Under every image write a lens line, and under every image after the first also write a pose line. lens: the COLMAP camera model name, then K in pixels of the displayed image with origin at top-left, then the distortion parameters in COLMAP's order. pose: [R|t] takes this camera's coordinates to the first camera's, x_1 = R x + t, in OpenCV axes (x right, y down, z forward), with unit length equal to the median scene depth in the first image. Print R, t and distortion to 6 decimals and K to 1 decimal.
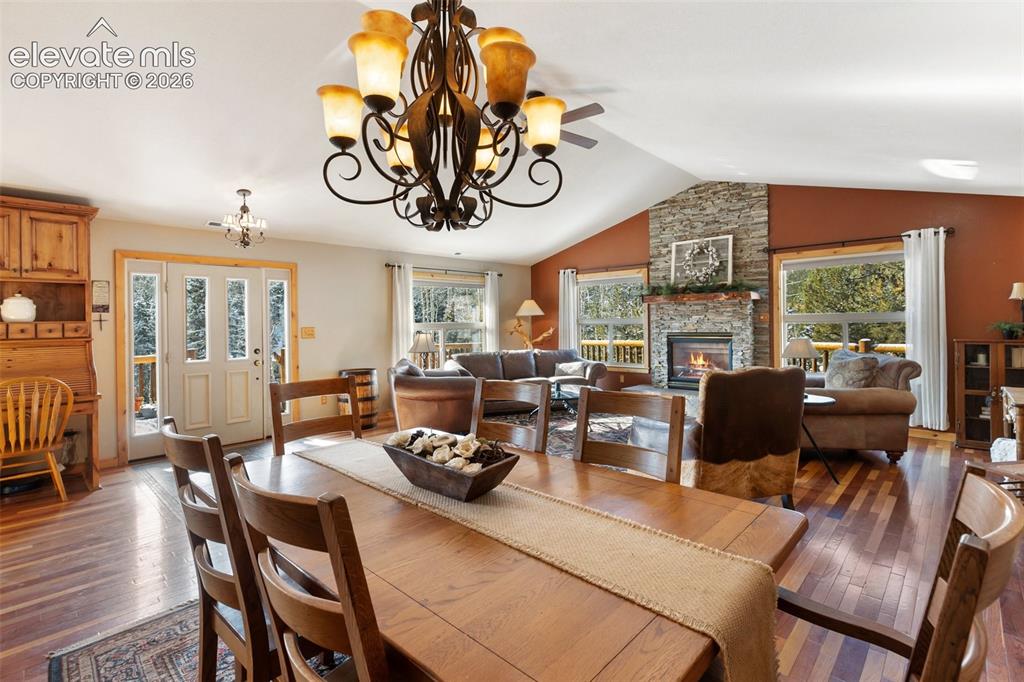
lens RADIAL K [[475.9, 0, 516.8], [0, 475.9, 321.9], [0, 0, 1]] dist [0.001378, -0.000754]
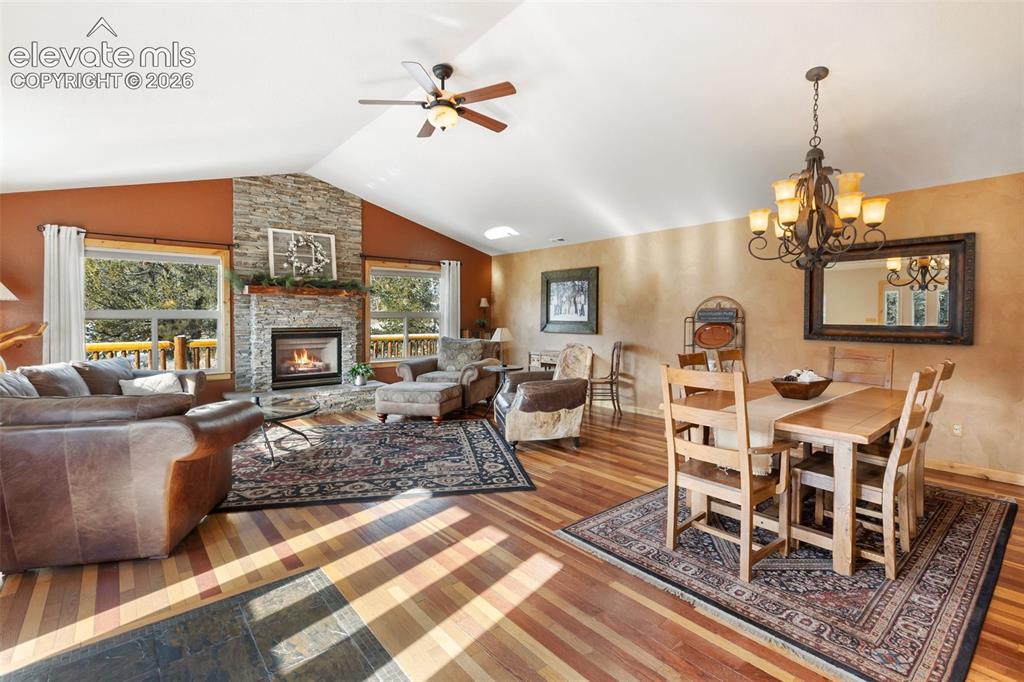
lens RADIAL K [[467.9, 0, 517.2], [0, 467.9, 322.6], [0, 0, 1]] dist [0.000520, -0.000521]
pose [[0.109359, 0.000906, 0.994002, -0.538269], [-0.005441, 0.999985, -0.000313, 0.009998], [-0.993987, -0.005374, 0.109362, 0.477698]]
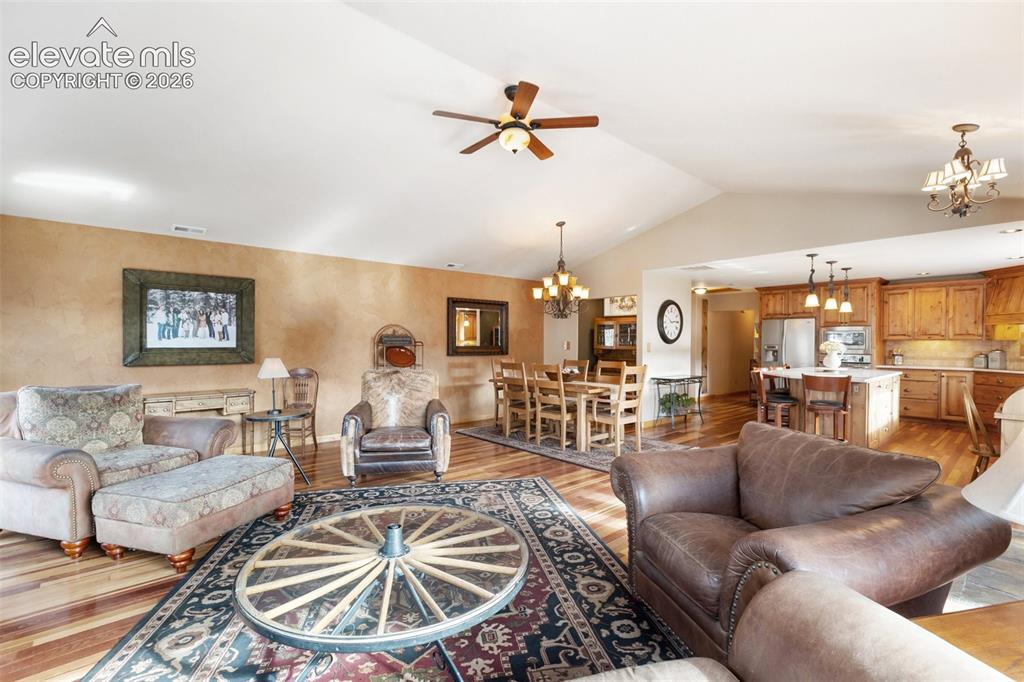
lens RADIAL K [[460.1, 0, 513.0], [0, 460.1, 344.3], [0, 0, 1]] dist [-0.000281, -0.000950]
pose [[-0.995654, 0.011907, 0.092361, -0.020475], [0.012208, 0.999922, 0.002690, 0.004164], [-0.092322, 0.003806, -0.995722, 1.194083]]
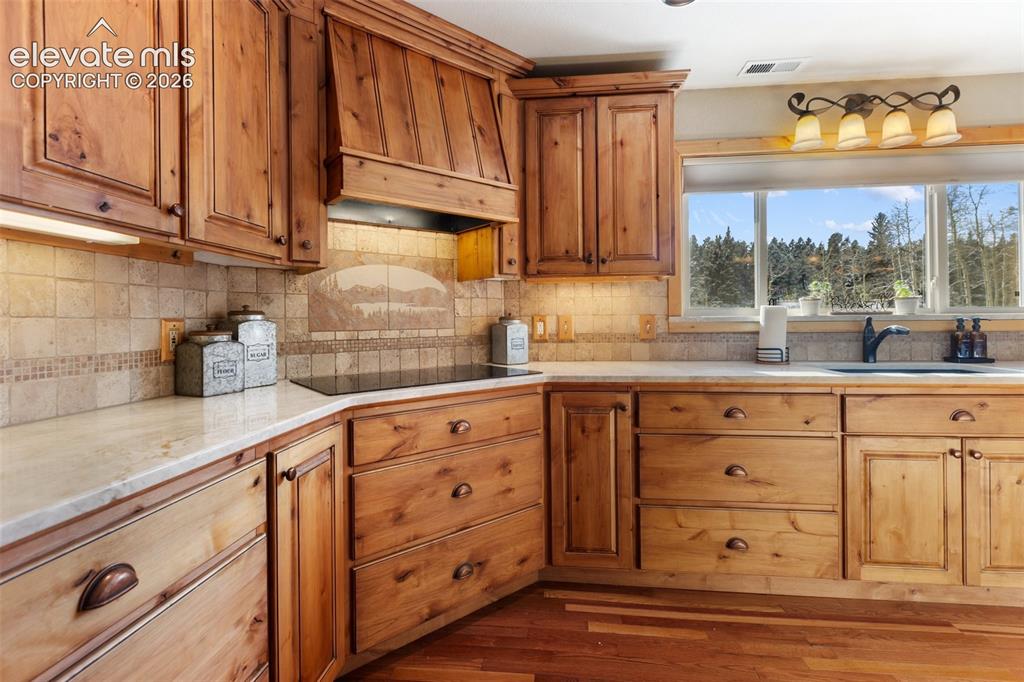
lens RADIAL K [[464.9, 0, 521.5], [0, 464.9, 319.1], [0, 0, 1]] dist [0.002662, 0.000177]
pose [[0.613540, 0.008429, -0.789619, -0.766979], [-0.000920, 0.999950, 0.009959, 0.037362], [0.789663, -0.005384, 0.613517, -0.046710]]
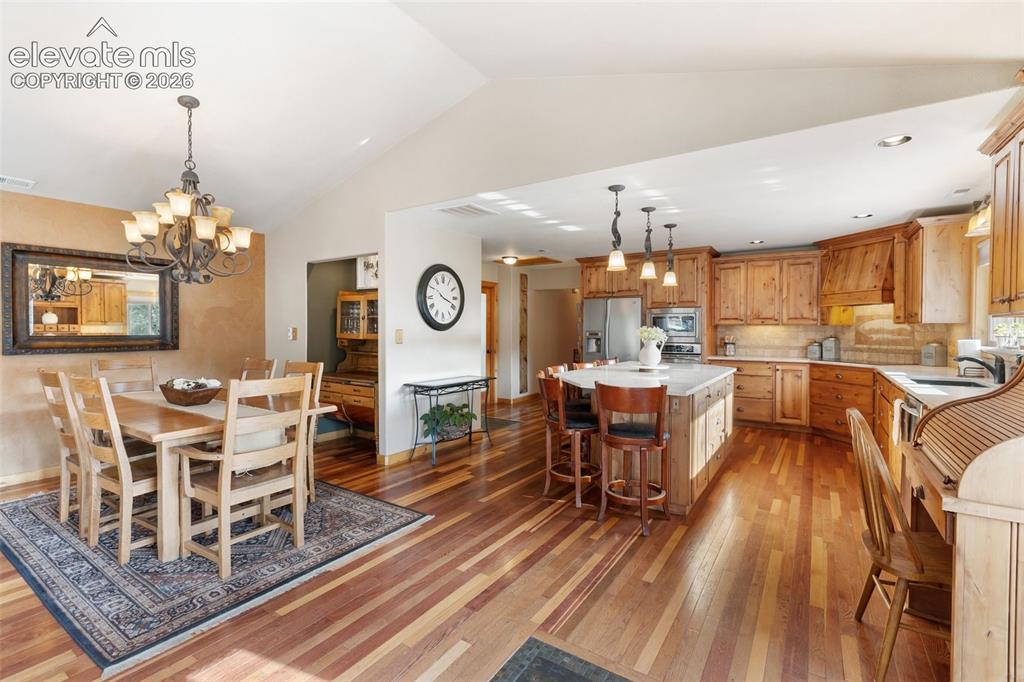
lens RADIAL K [[461.9, 0, 515.6], [0, 461.9, 331.0], [0, 0, 1]] dist [0.002559, -0.000336]
pose [[-0.984256, 0.014583, -0.176147, -0.291240], [0.013573, 0.999884, 0.006939, 0.008136], [0.176228, 0.004438, -0.984339, 0.788980]]
